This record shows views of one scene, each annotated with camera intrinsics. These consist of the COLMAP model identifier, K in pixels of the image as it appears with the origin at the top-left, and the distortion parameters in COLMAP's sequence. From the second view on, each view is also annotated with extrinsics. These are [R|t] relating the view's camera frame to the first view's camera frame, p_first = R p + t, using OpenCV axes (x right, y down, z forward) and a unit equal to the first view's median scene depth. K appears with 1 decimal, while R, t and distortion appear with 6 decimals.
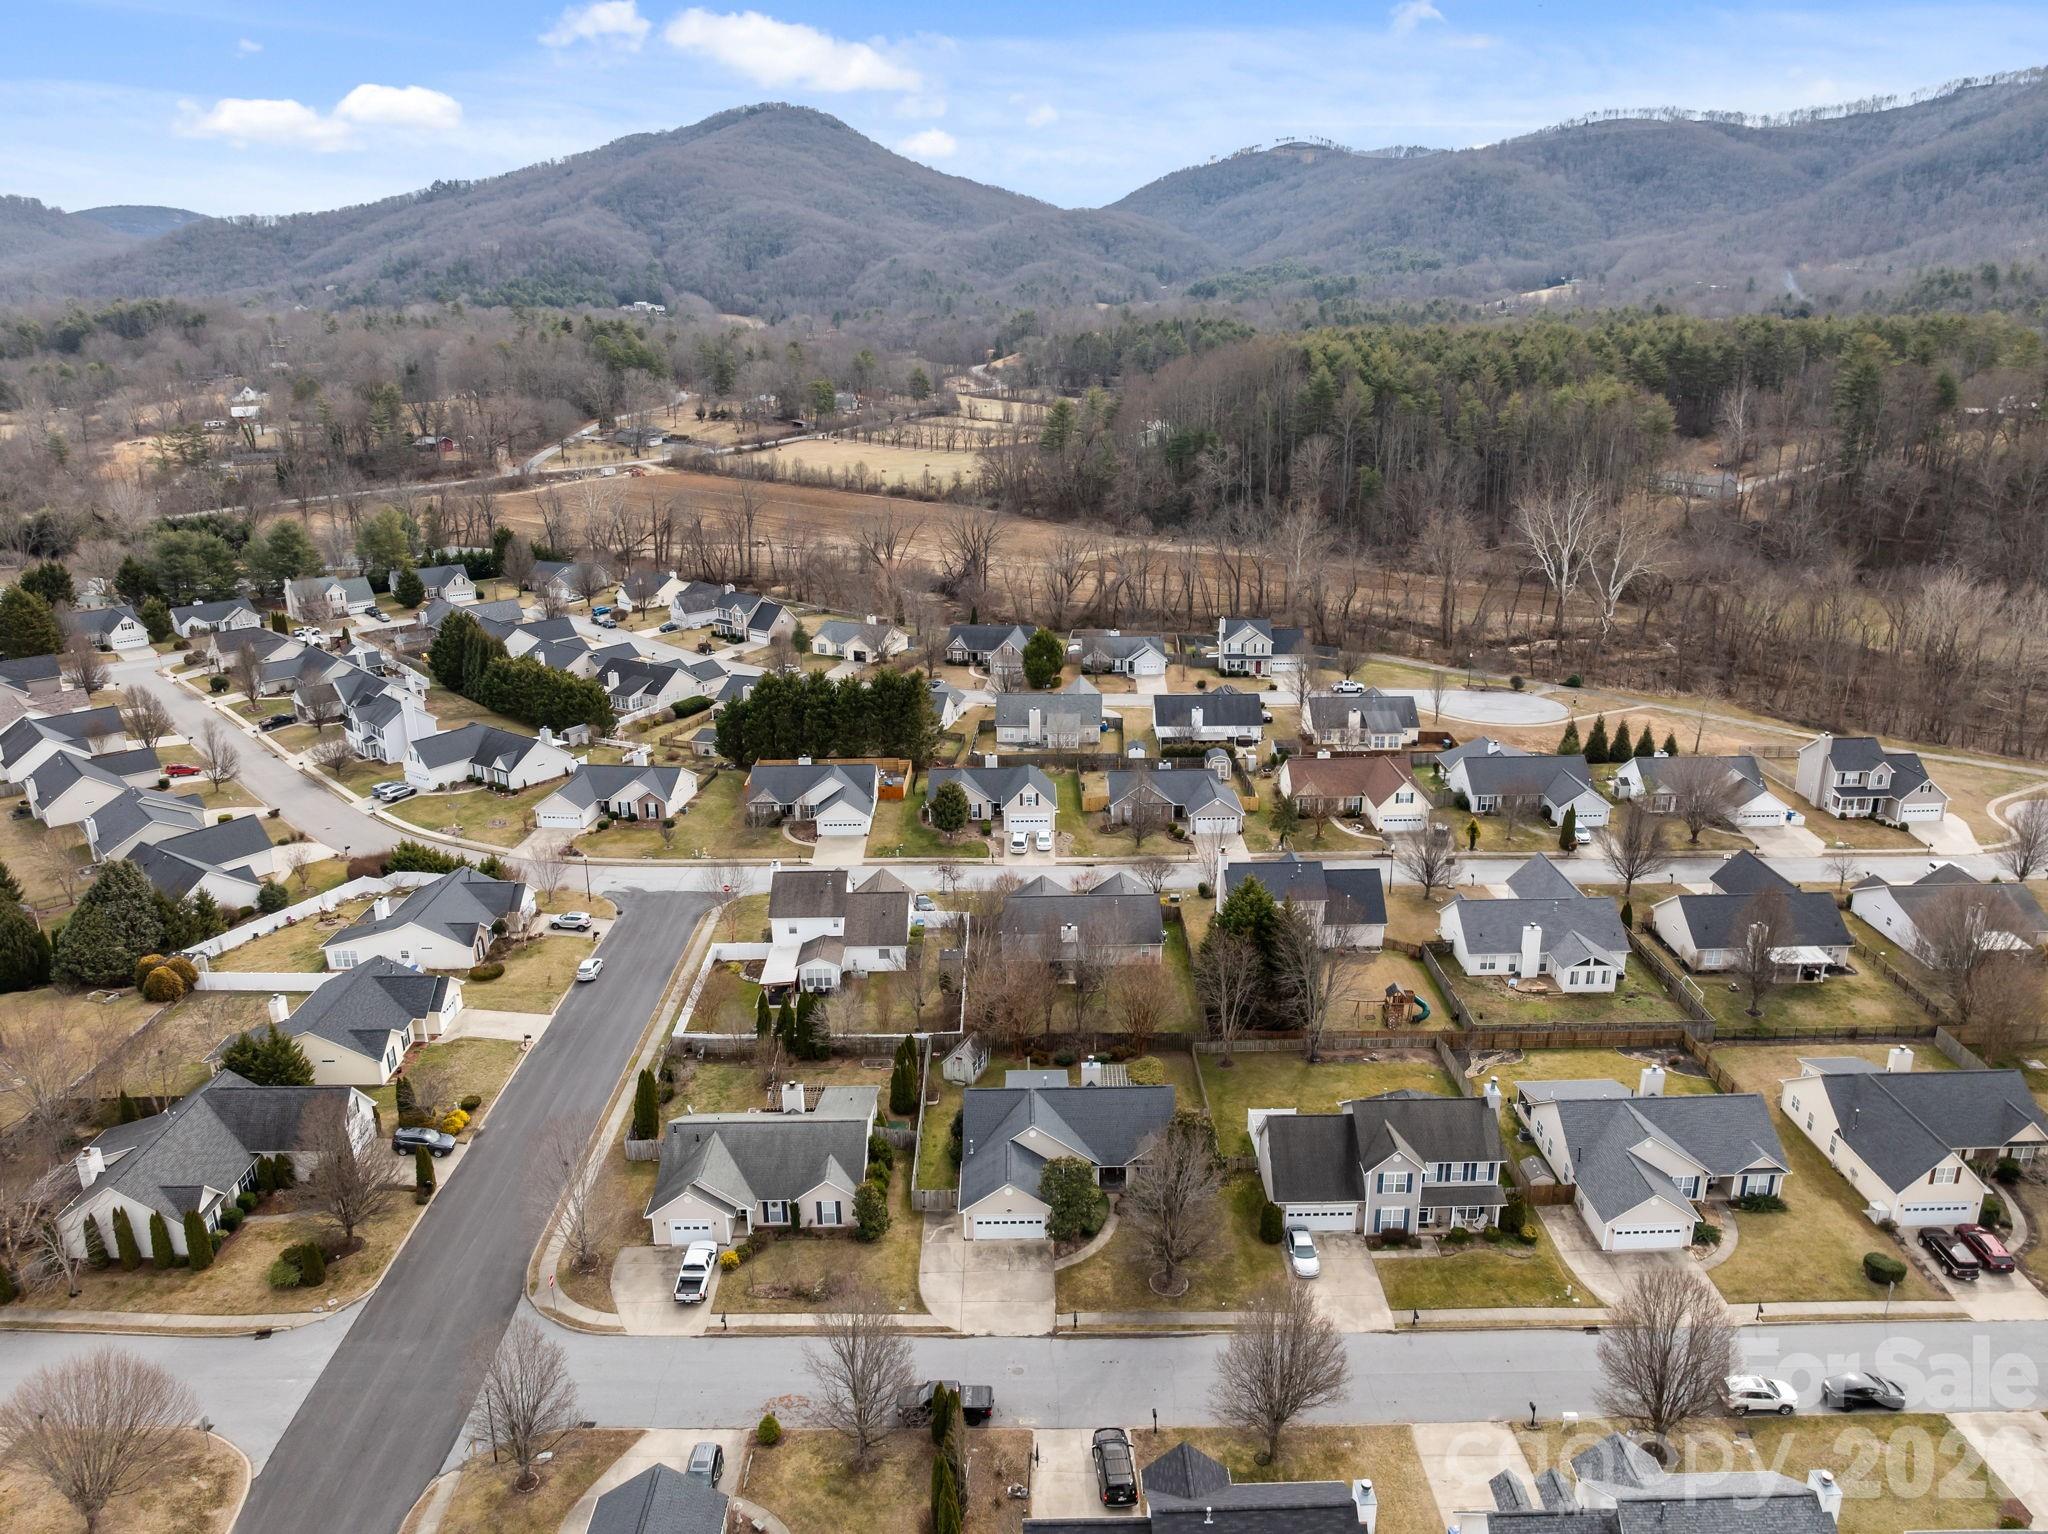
lens RADIAL K [[1435.9, 0, 1027.5], [0, 1435.9, 766.3], [0, 0, 1]] dist [-0.043581, 0.010118]
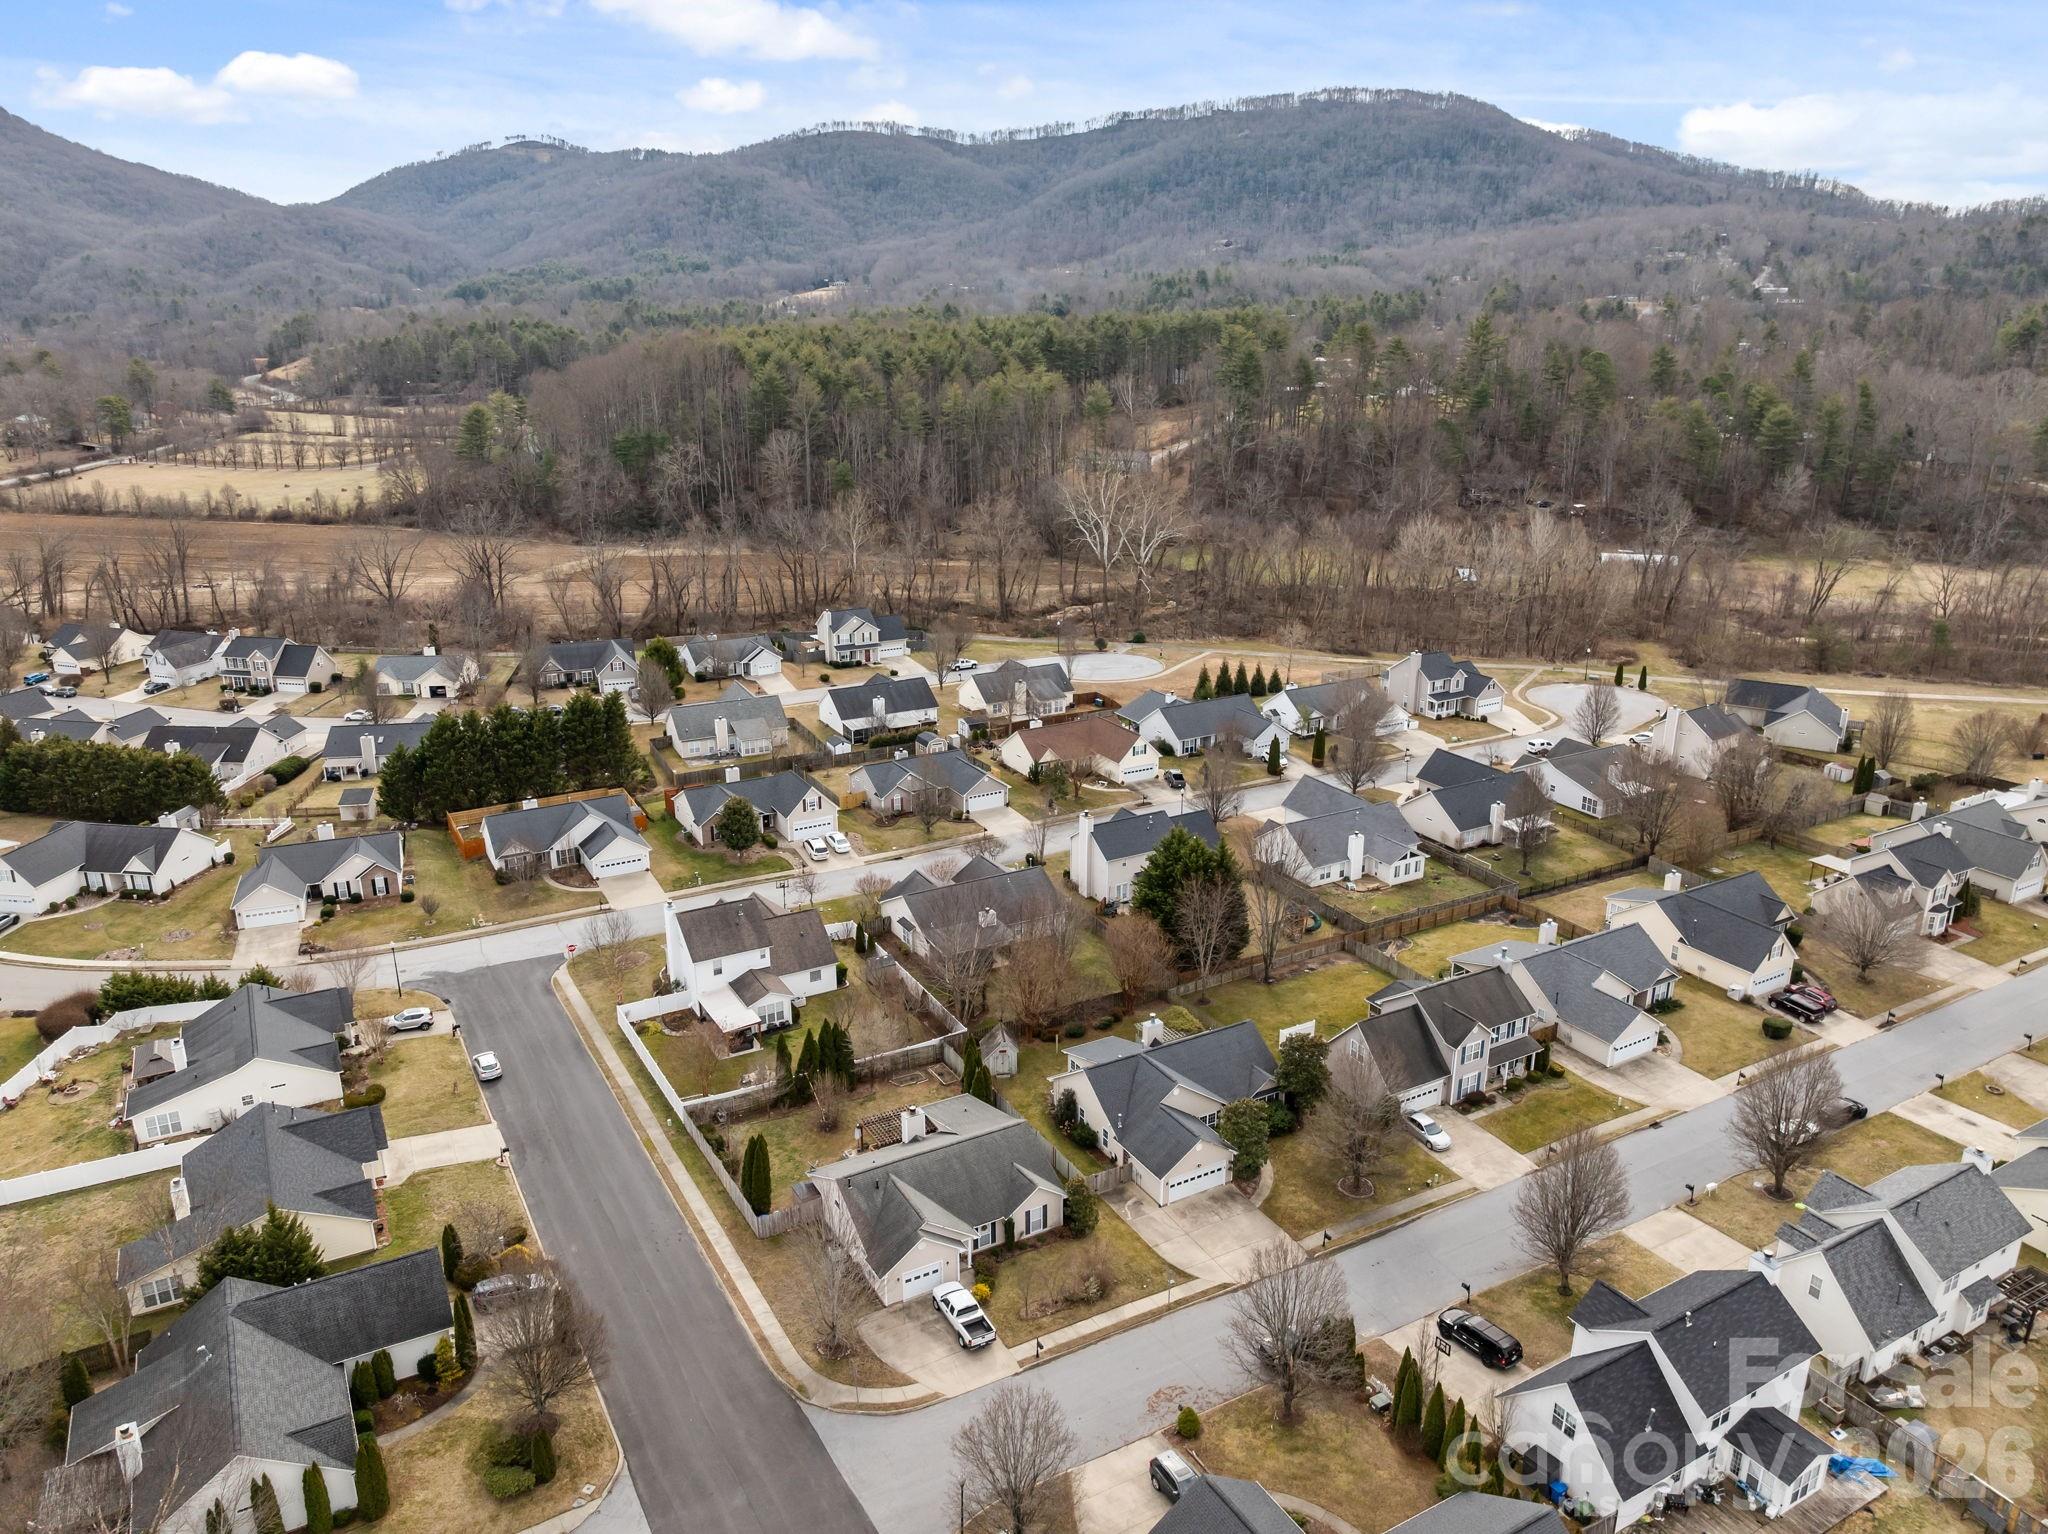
lens RADIAL K [[1435.9, 0, 1024.2], [0, 1435.9, 761.9], [0, 0, 1]] dist [-0.043581, 0.010118]
pose [[0.878058, -0.138258, 0.458147, -0.304515], [0.140427, 0.989651, 0.029520, -0.013086], [-0.457487, 0.038416, 0.888386, 0.074413]]
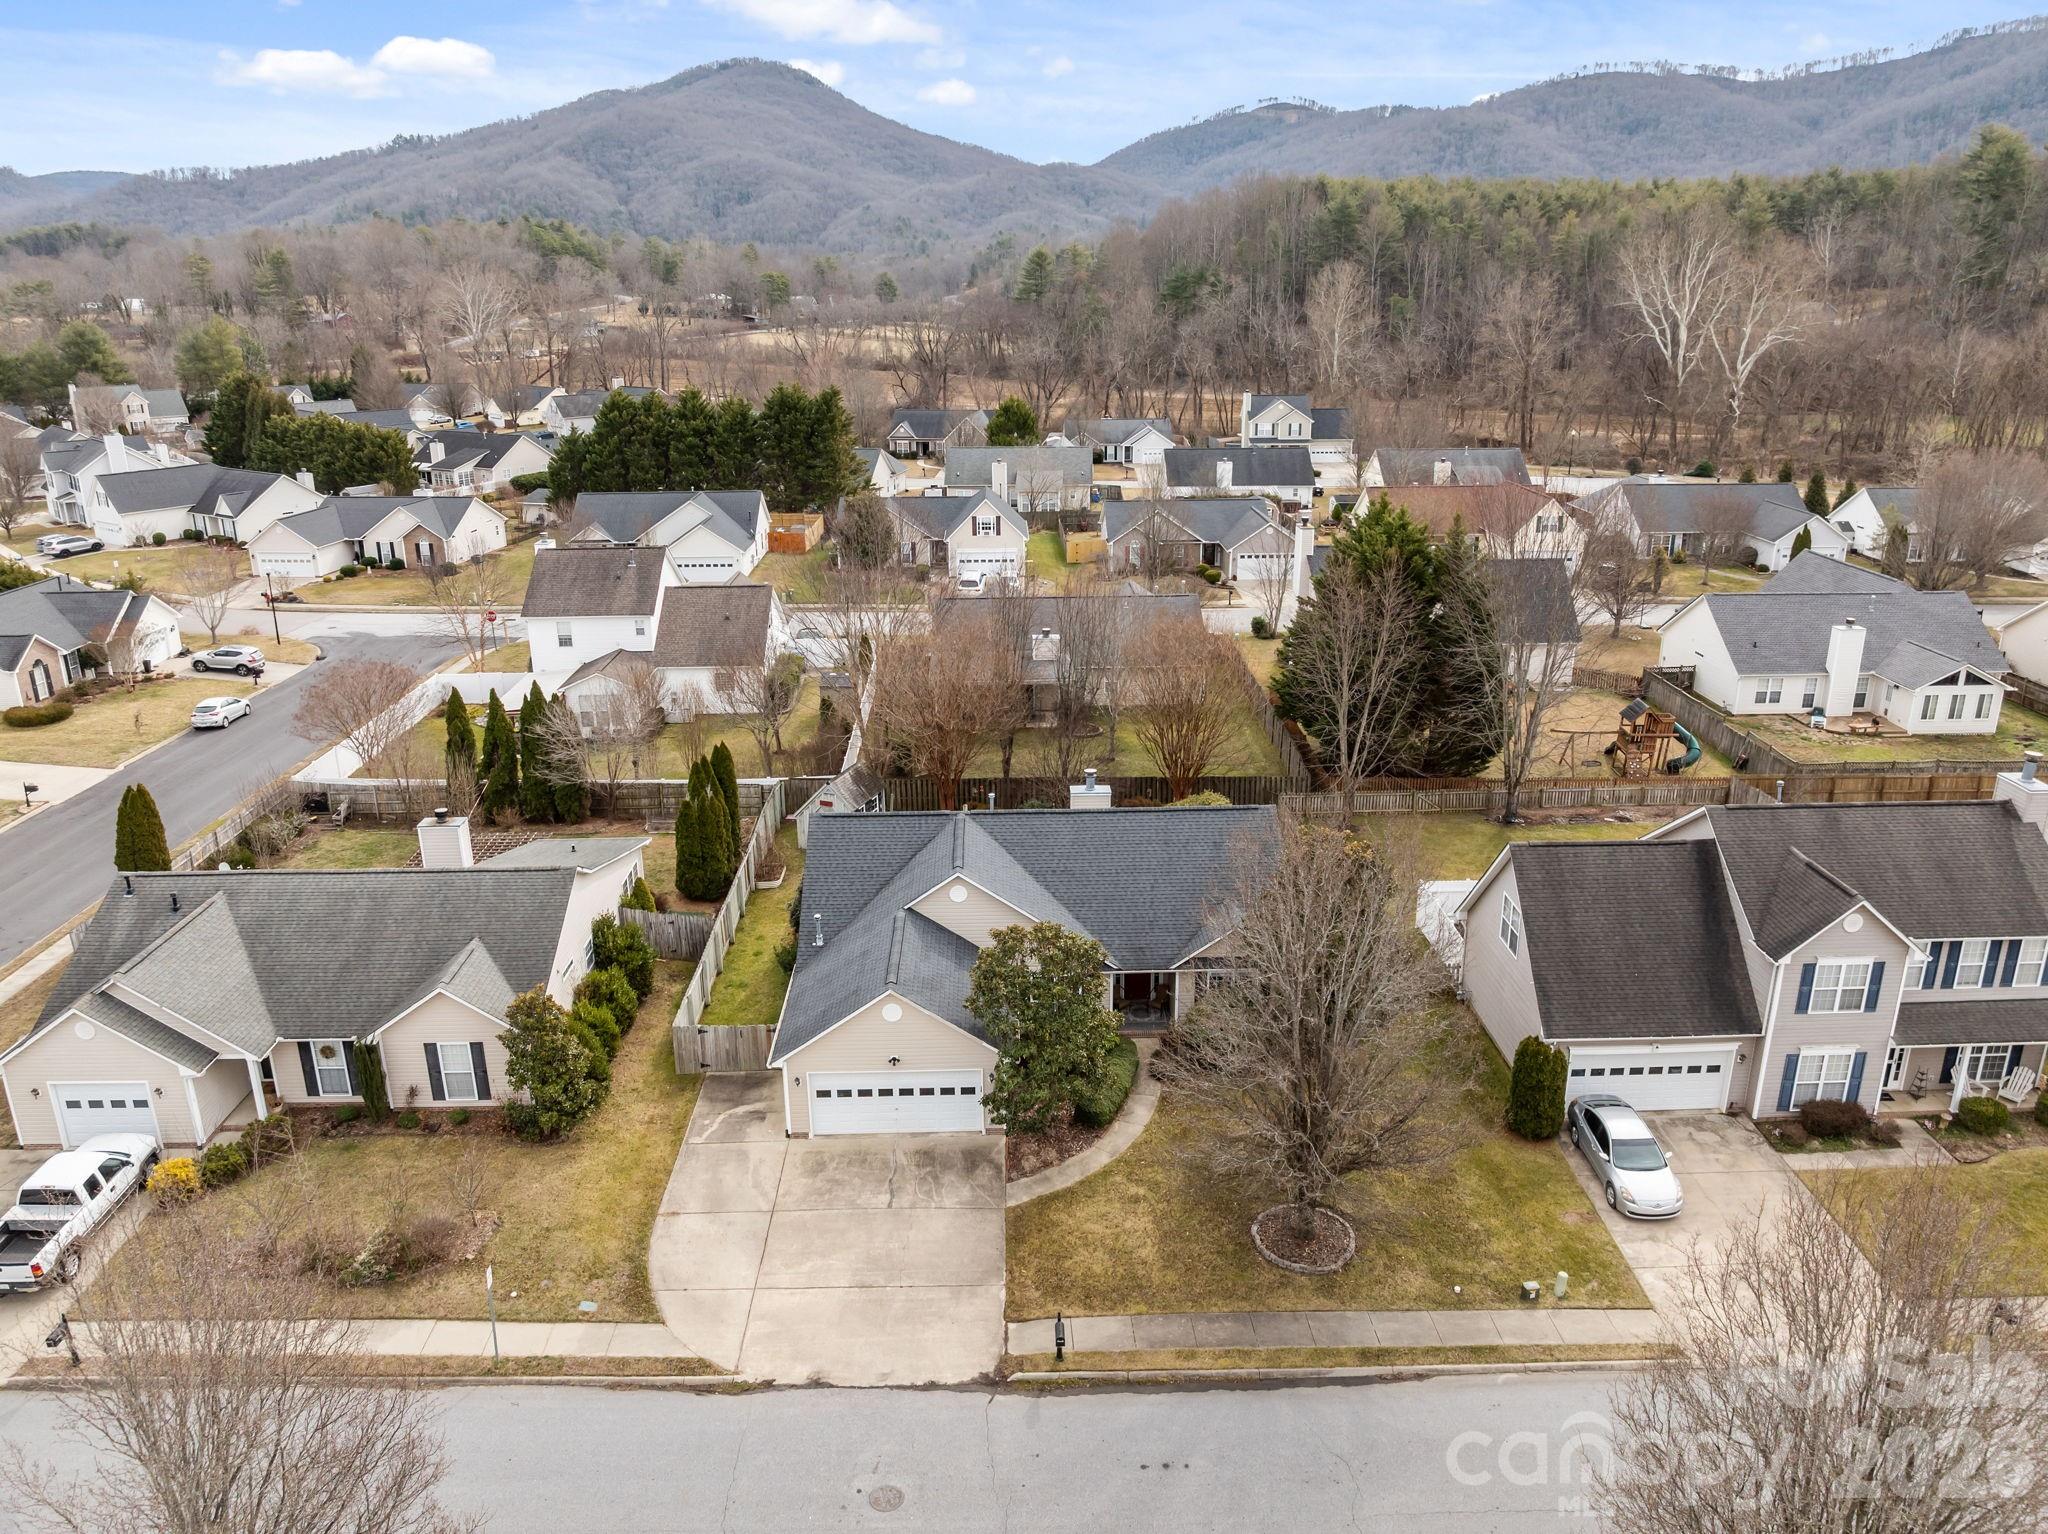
lens RADIAL K [[1435.9, 0, 1025.1], [0, 1435.9, 758.7], [0, 0, 1]] dist [-0.043581, 0.010118]
pose [[0.999927, -0.002273, 0.011861, 0.010757], [0.002173, 0.999963, 0.008362, 0.122552], [-0.011880, -0.008336, 0.999895, 0.329039]]
